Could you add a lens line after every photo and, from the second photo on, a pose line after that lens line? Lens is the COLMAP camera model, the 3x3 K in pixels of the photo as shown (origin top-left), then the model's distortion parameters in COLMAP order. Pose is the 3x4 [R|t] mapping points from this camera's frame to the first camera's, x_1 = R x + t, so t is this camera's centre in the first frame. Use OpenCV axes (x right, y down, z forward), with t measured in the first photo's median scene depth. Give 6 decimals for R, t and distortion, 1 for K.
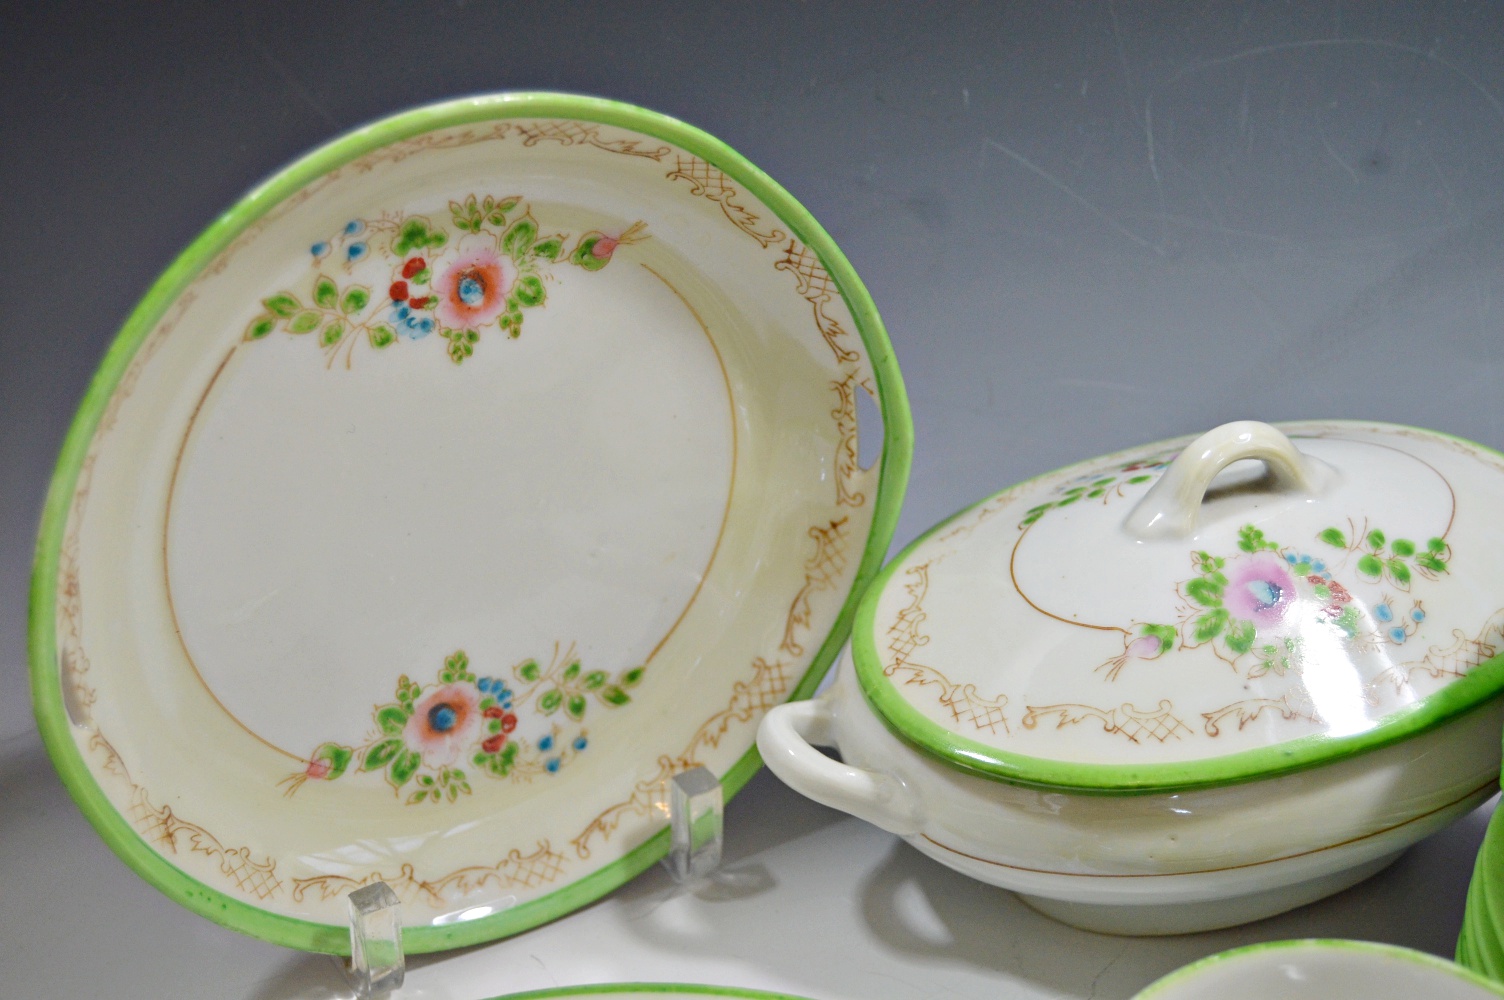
lens RADIAL K [[2455.6, 0, 746.7], [0, 2455.6, 505.4], [0, 0, 1]] dist [-0.021921, 0.000000]
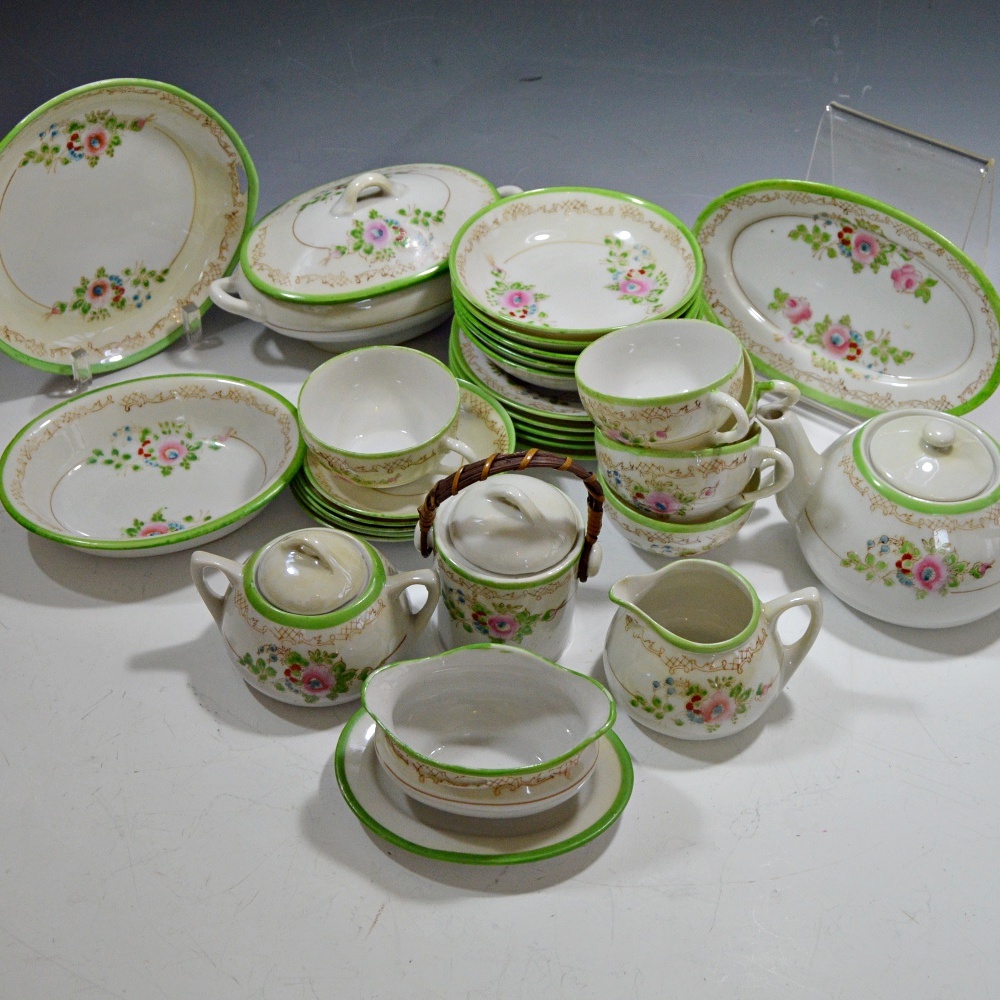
lens RADIAL K [[1814.9, 0, 494.7], [0, 1814.9, 508.5], [0, 0, 1]] dist [-0.051737, 0.000000]
pose [[0.994272, -0.062802, 0.086481, 0.137193], [0.042367, 0.974454, 0.220554, -0.111083], [-0.098123, -0.215627, 0.971533, -1.145111]]
